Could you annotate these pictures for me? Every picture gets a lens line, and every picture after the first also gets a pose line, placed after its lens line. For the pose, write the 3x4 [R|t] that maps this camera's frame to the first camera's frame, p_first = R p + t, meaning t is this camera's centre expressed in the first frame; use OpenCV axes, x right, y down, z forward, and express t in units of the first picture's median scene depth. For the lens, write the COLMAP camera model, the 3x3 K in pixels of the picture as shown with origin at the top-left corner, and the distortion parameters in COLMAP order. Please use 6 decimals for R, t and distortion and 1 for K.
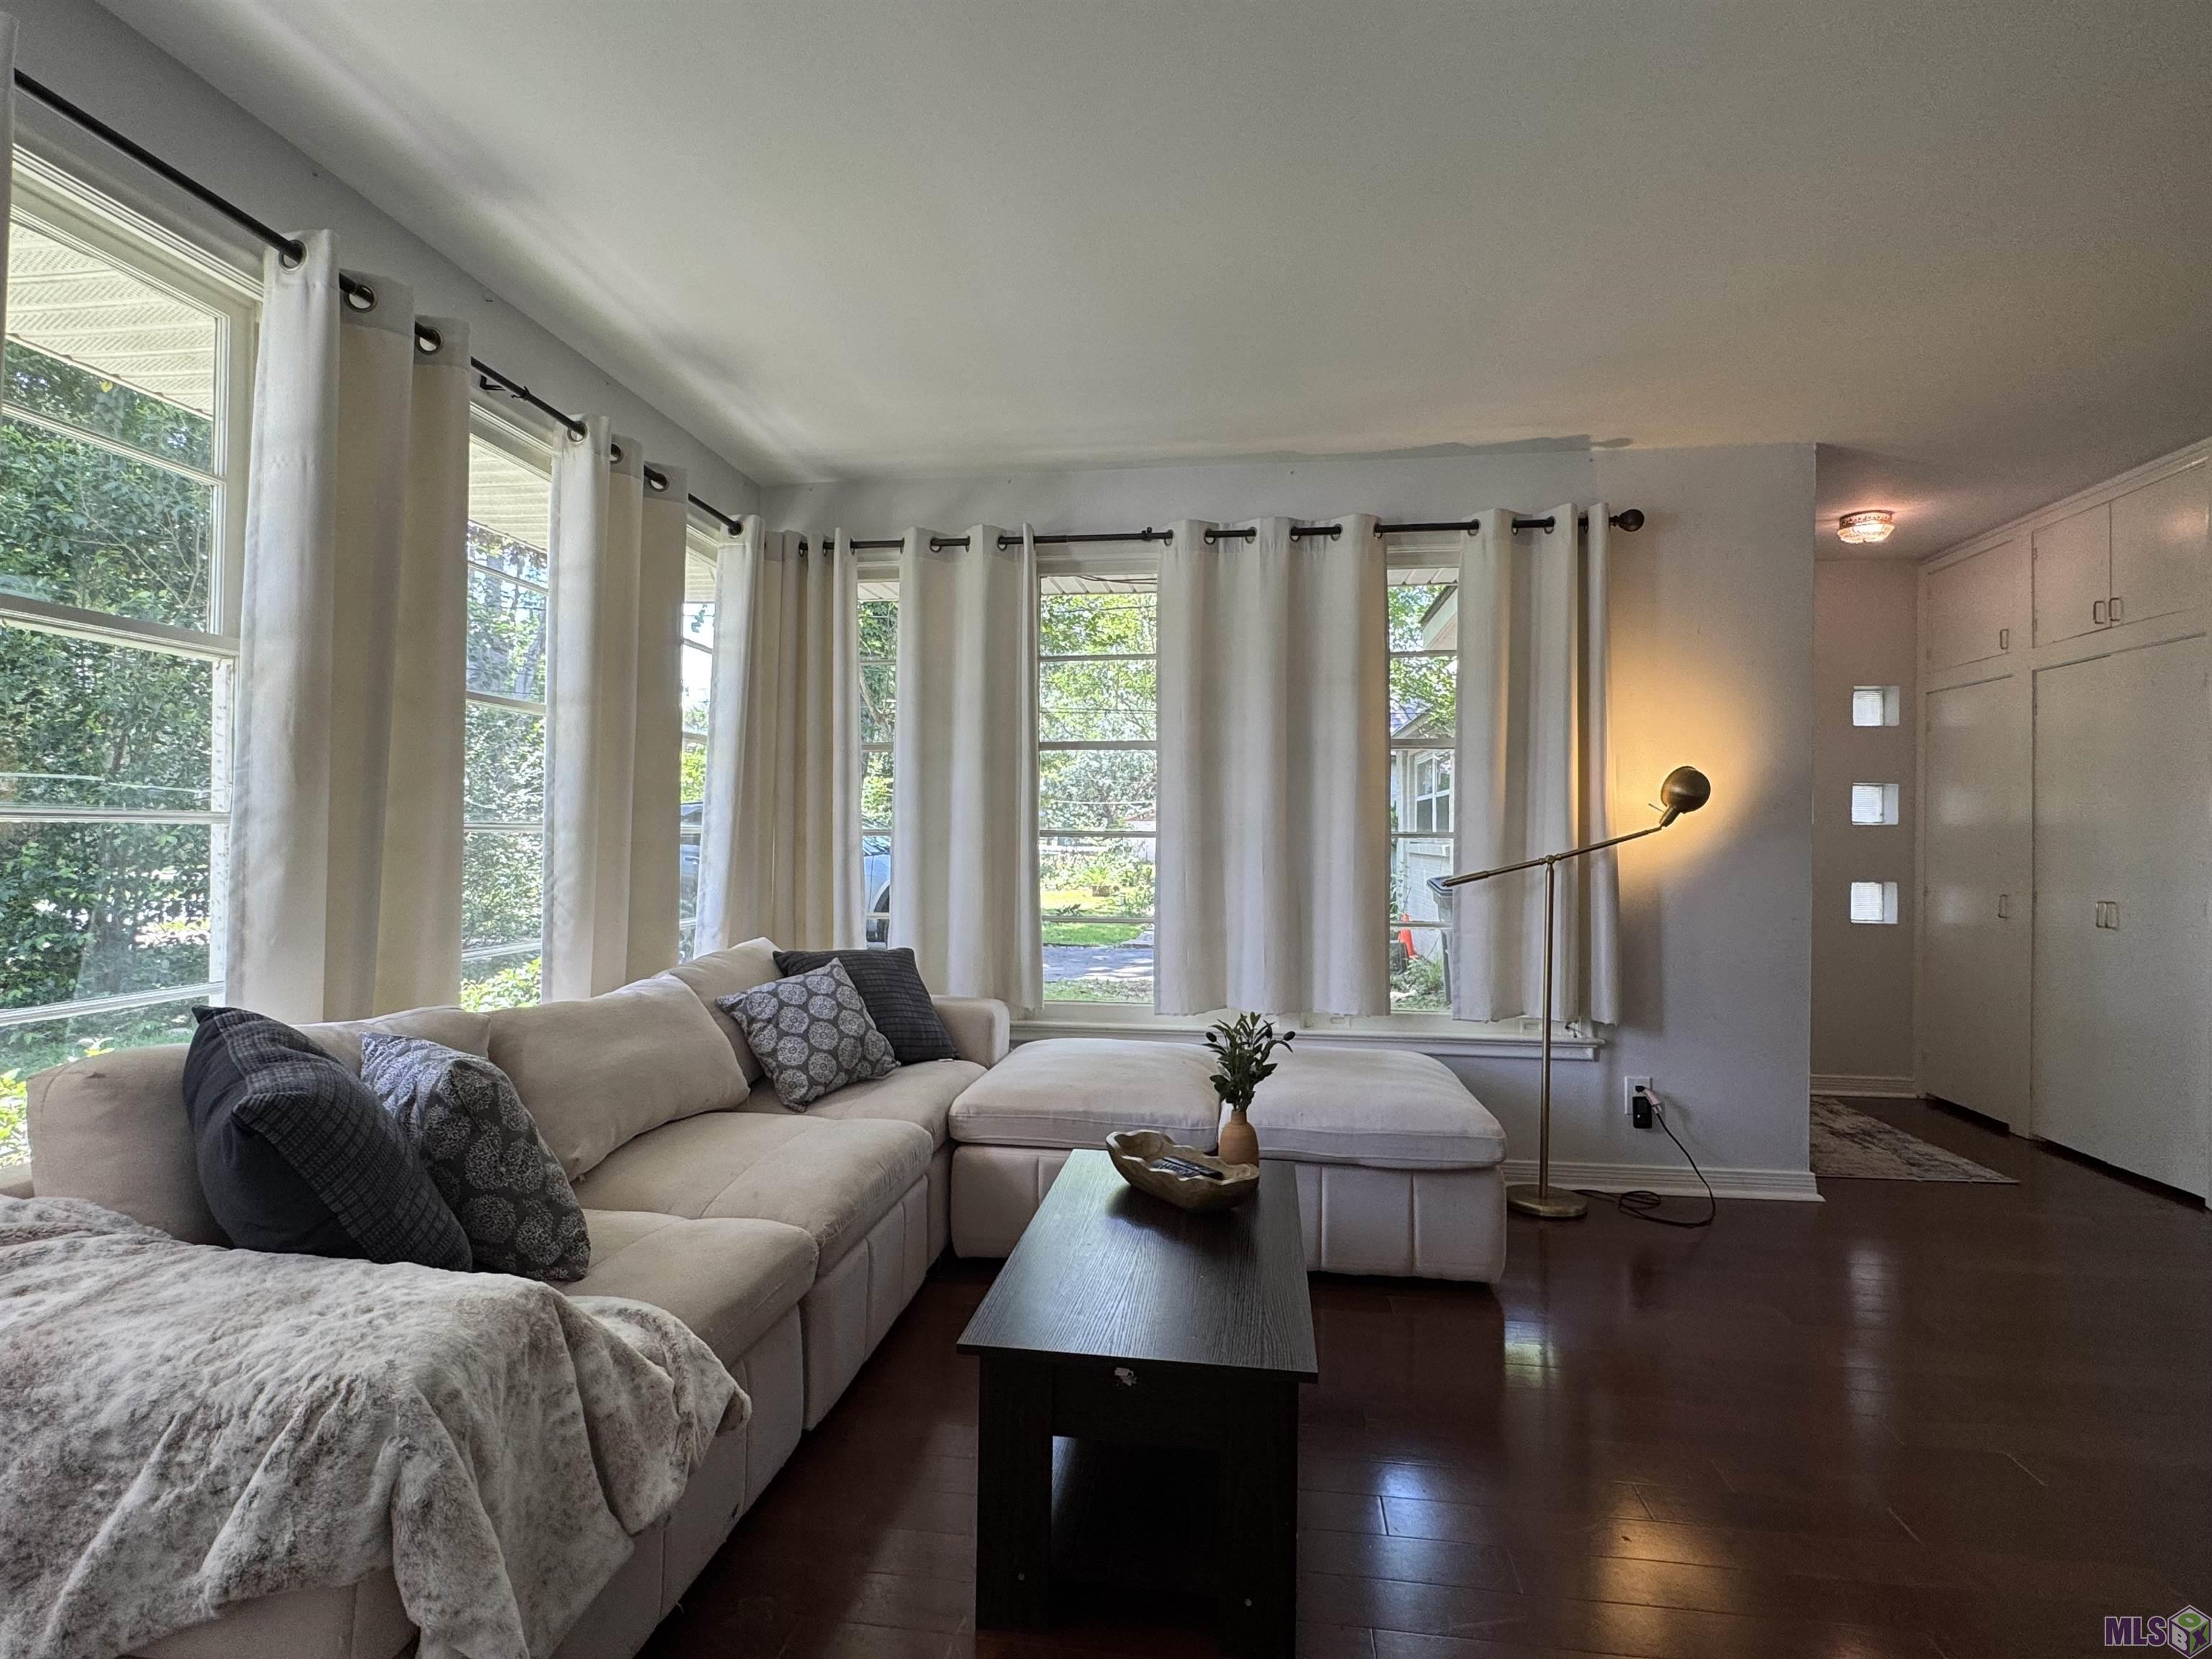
lens RADIAL K [[1098.2, 0, 1115.6], [0, 1098.2, 831.7], [0, 0, 1]] dist [-0.004439, -0.000251]
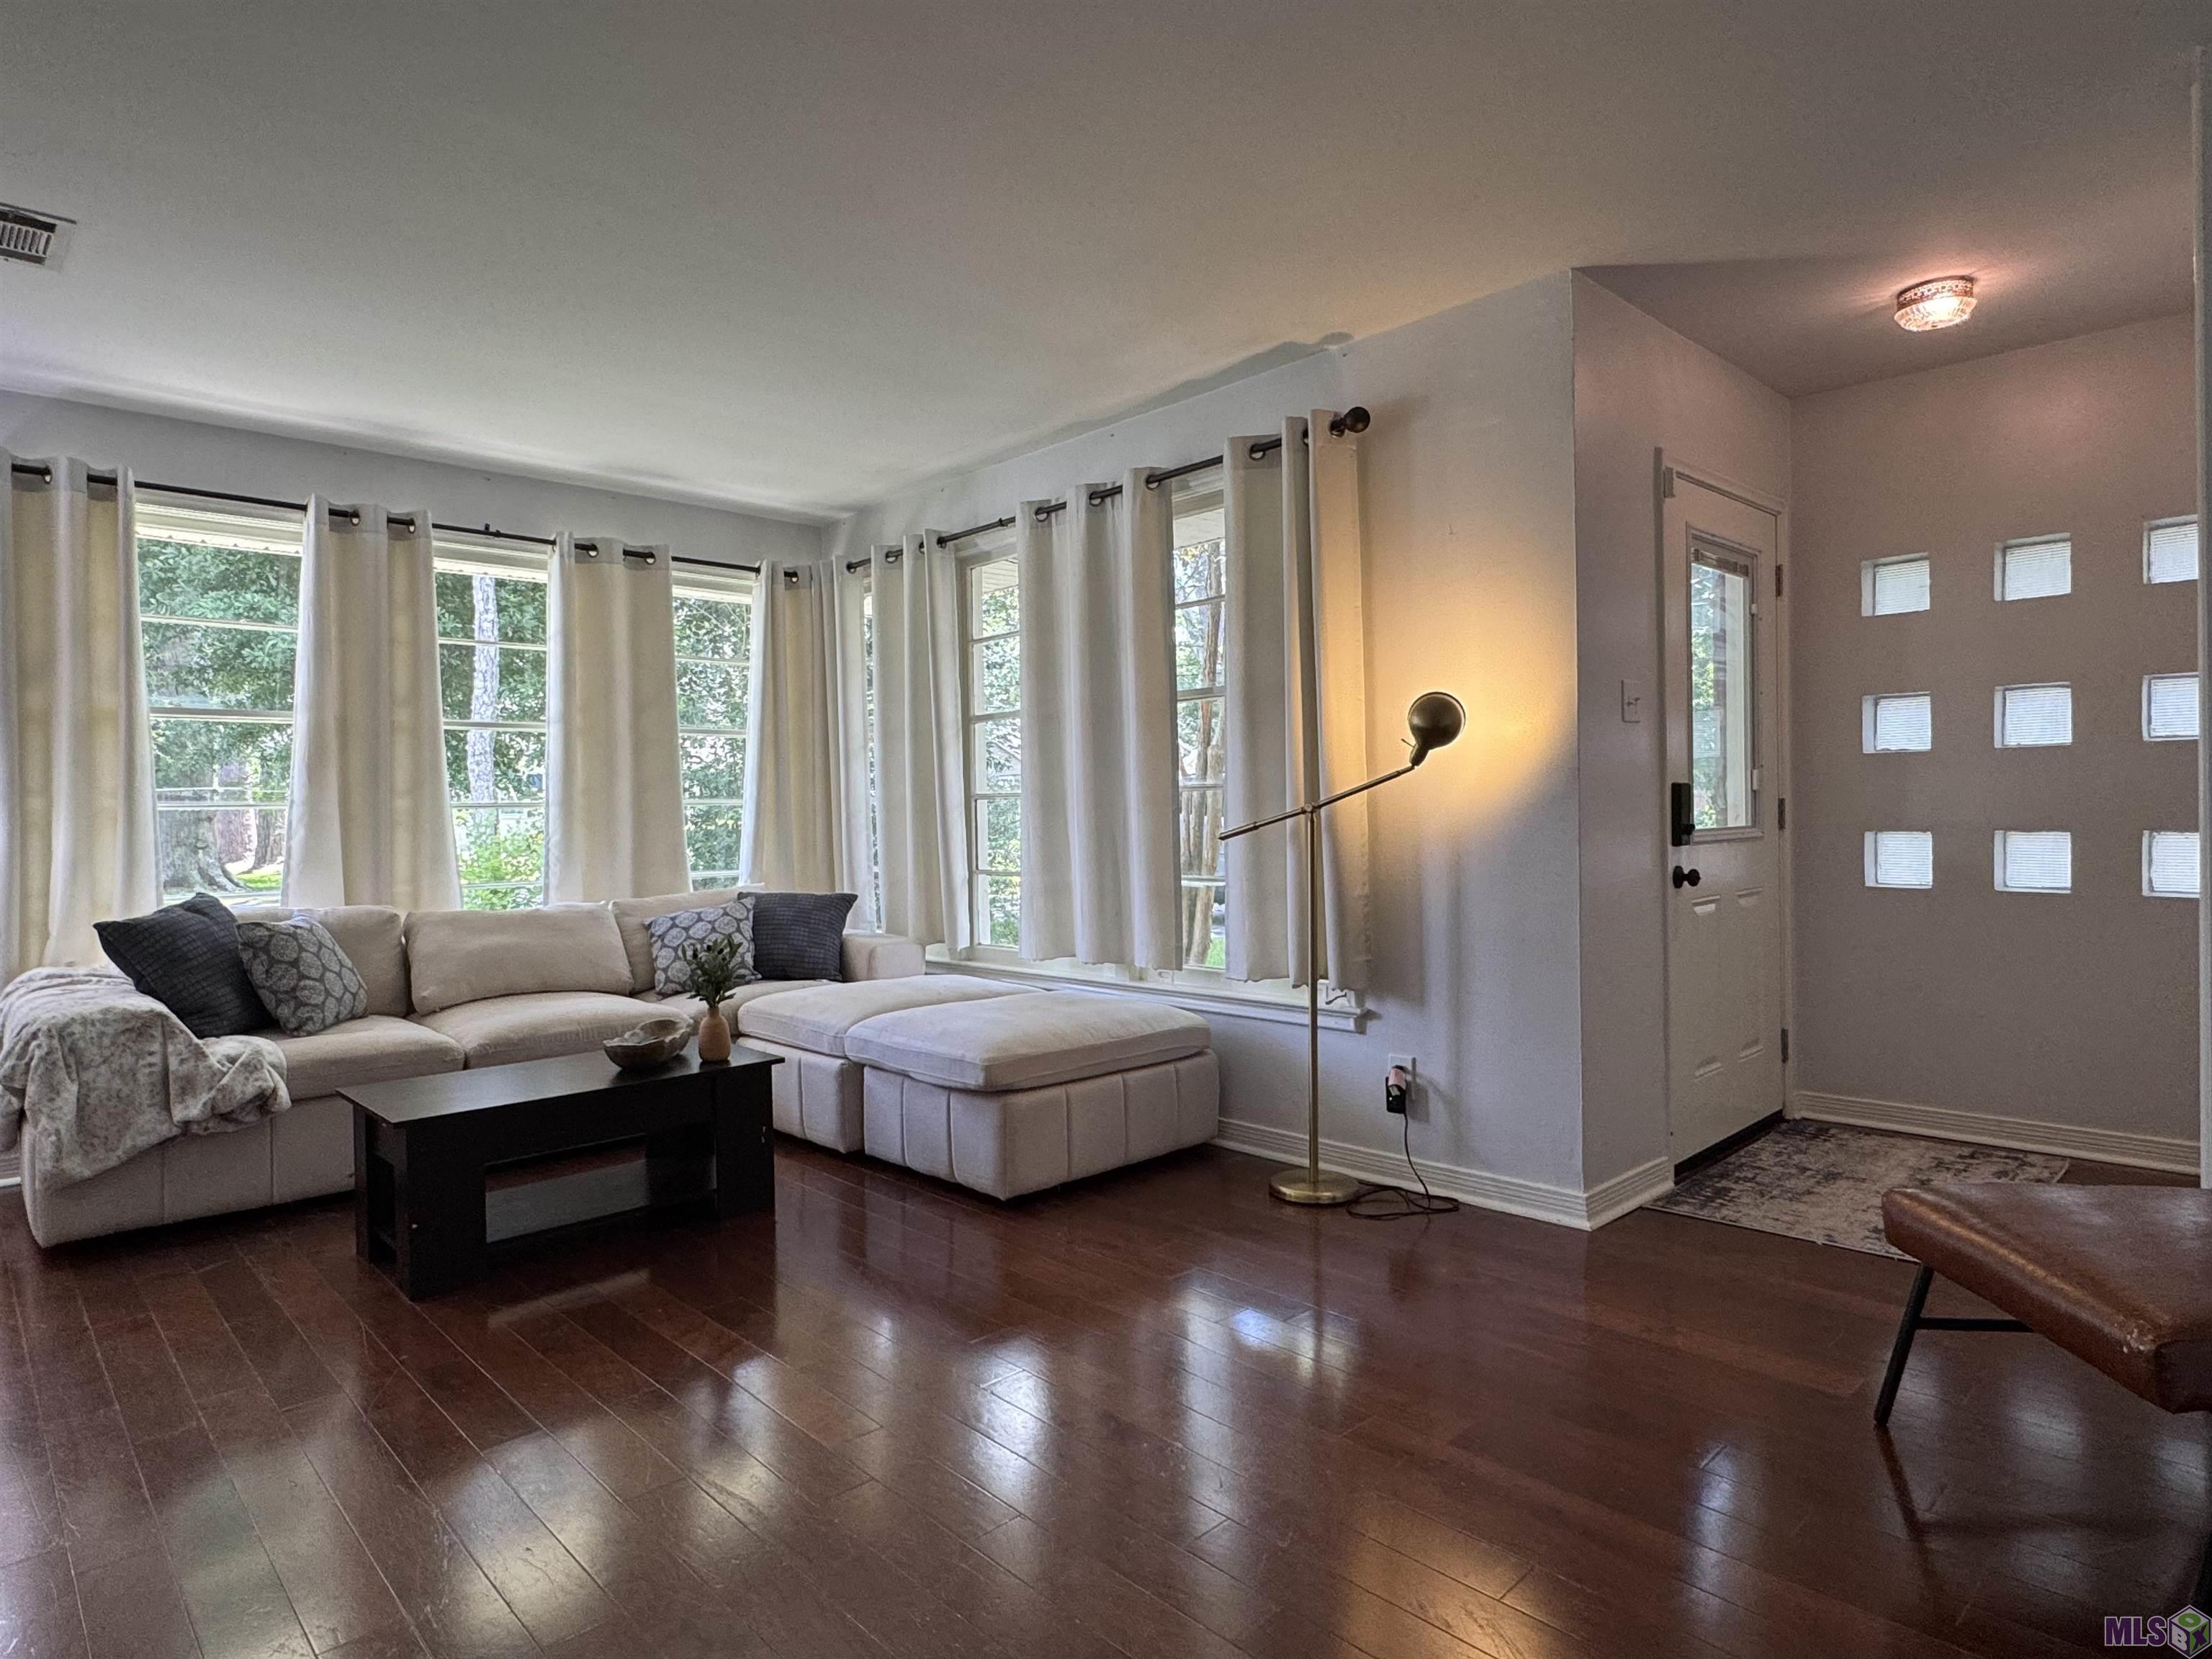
lens RADIAL K [[1274.2, 0, 1106.0], [0, 1274.2, 829.5], [0, 0, 1]] dist [-0.005860, 0.015404]
pose [[0.775358, -0.015810, -0.631325, 1.078698], [0.029833, 0.999487, 0.011611, 0.029673], [0.630817, -0.027837, 0.775432, 0.085139]]
